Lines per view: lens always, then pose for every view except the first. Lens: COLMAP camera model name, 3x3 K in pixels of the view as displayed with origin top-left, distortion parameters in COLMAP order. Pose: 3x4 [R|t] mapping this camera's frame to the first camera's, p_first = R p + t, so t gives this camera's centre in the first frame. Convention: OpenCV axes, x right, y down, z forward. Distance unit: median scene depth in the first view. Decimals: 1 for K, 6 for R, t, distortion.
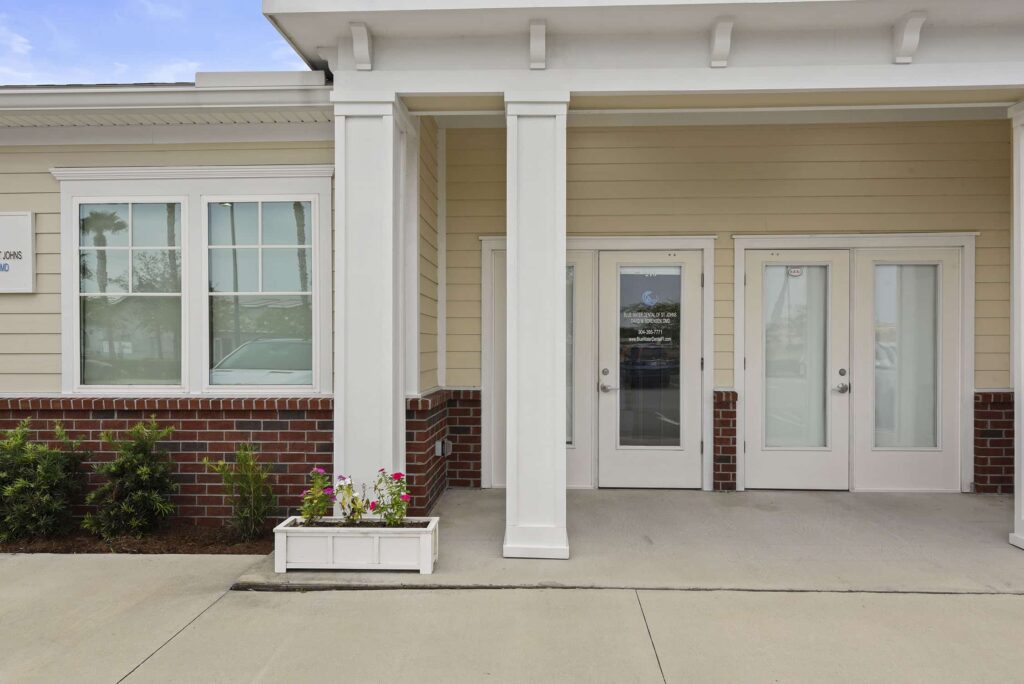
lens RADIAL K [[515.7, 0, 512.0], [0, 515.7, 349.7], [0, 0, 1]] dist [-0.024333, 0.001101]
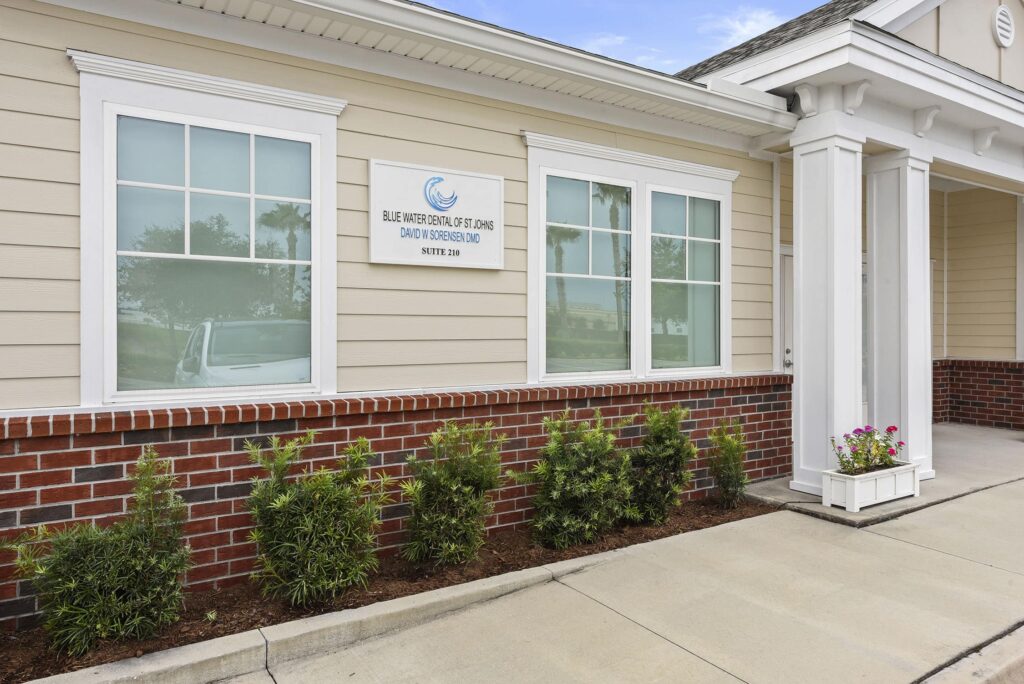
lens RADIAL K [[672.2, 0, 514.2], [0, 672.2, 331.7], [0, 0, 1]] dist [-0.006771, -0.000347]
pose [[0.846505, -0.000169, 0.532380, -1.546284], [0.006505, 0.999929, -0.010025, 0.006251], [-0.532341, 0.011949, 0.846446, 0.007098]]
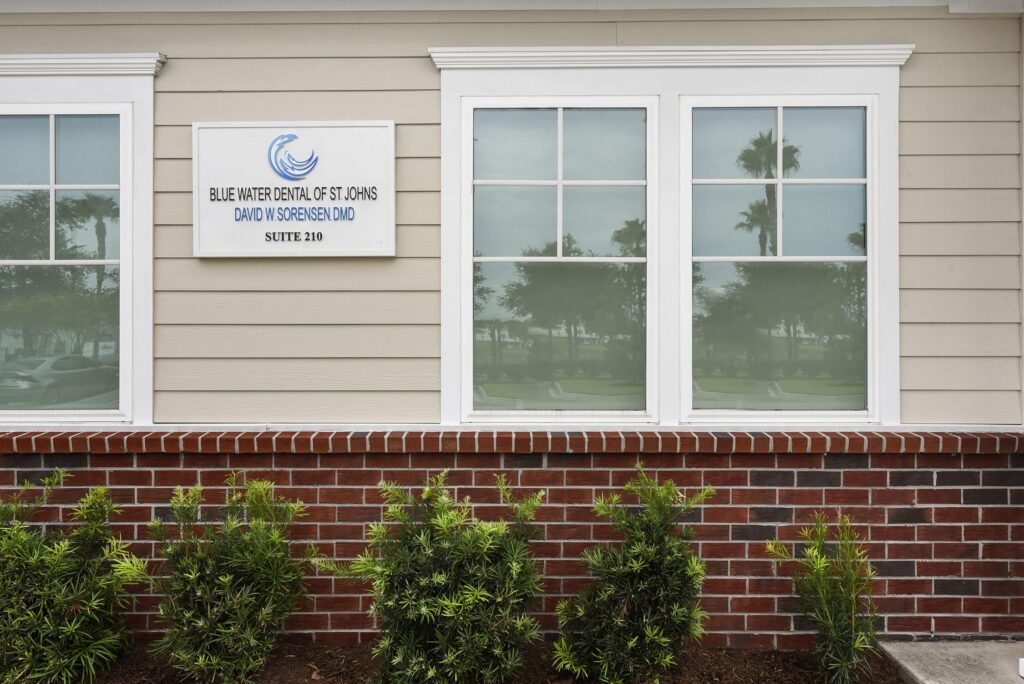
lens RADIAL K [[847.3, 0, 511.2], [0, 847.3, 340.6], [0, 0, 1]] dist [0.006193, -0.008006]
pose [[0.999833, 0.000809, -0.018252, -0.790277], [-0.001108, 0.999865, -0.016377, 0.003131], [0.018237, 0.016395, 0.999699, 0.001617]]
